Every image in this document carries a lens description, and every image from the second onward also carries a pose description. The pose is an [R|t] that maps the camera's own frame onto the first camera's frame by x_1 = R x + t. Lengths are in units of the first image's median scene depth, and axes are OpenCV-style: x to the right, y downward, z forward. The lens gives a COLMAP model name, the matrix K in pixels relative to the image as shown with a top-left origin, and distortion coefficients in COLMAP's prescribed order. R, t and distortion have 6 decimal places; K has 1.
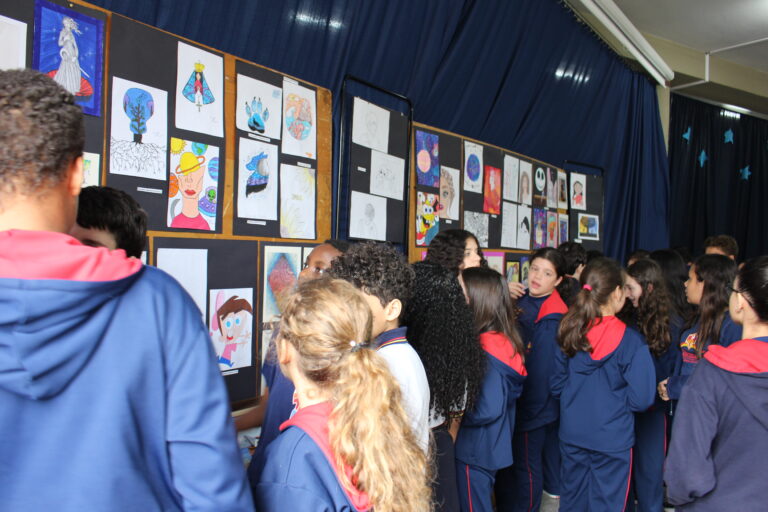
lens RADIAL K [[631.5, 0, 384.0], [0, 631.5, 256.0], [0, 0, 1]] dist [-0.152410, 0.123068]
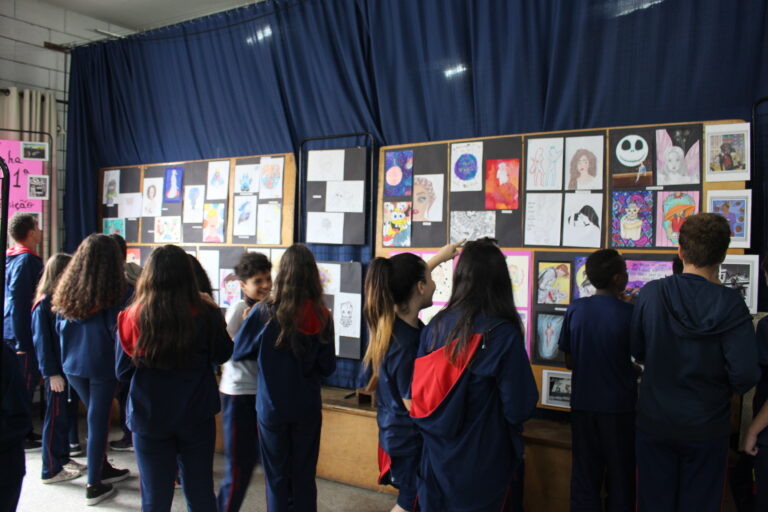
lens RADIAL K [[631.5, 0, 384.0], [0, 631.5, 256.0], [0, 0, 1]] dist [-0.152410, 0.123068]
pose [[0.092991, -0.019062, -0.995484, 1.826289], [-0.019526, 0.999590, -0.020965, 0.040075], [0.995476, 0.021387, 0.092580, 1.267487]]
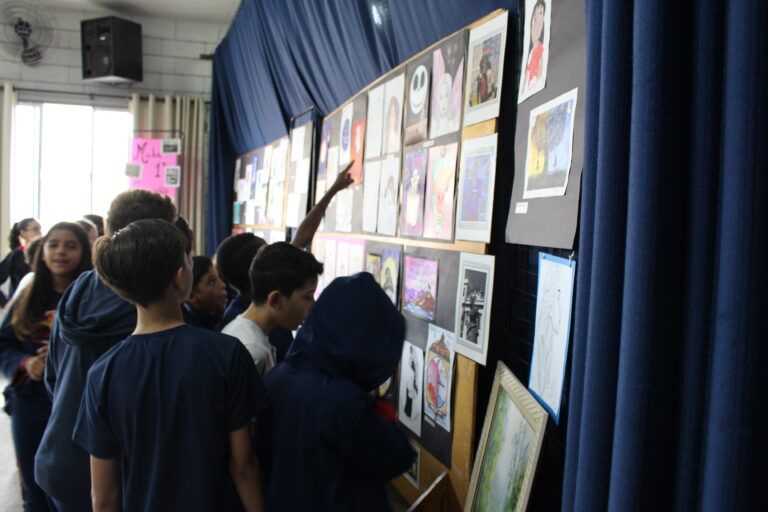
lens RADIAL K [[631.5, 0, 384.0], [0, 631.5, 256.0], [0, 0, 1]] dist [-0.152410, 0.123068]
pose [[-0.551285, -0.016090, -0.834162, 1.290323], [-0.067201, 0.997422, 0.025173, -0.012297], [0.831606, 0.069934, -0.550945, 2.442024]]
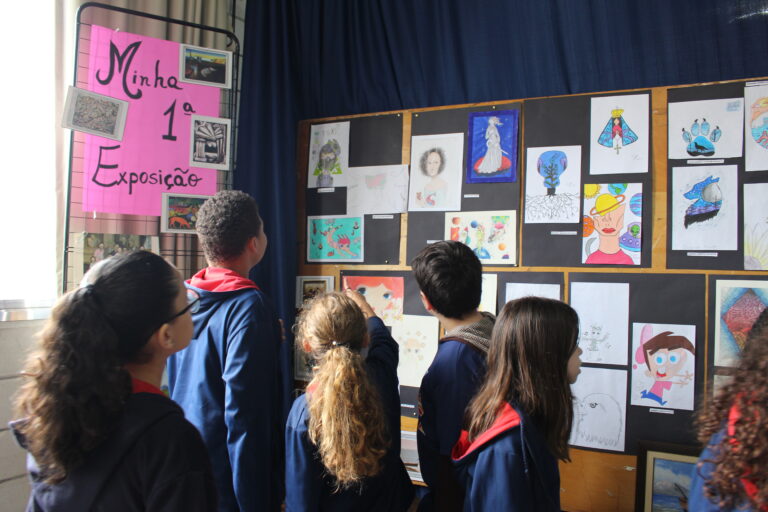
lens RADIAL K [[631.5, 0, 384.0], [0, 631.5, 256.0], [0, 0, 1]] dist [-0.152410, 0.123068]
pose [[0.103591, -0.056553, -0.993011, 0.639000], [-0.027071, 0.997852, -0.059653, 0.015040], [0.994251, 0.033062, 0.101838, 0.449633]]
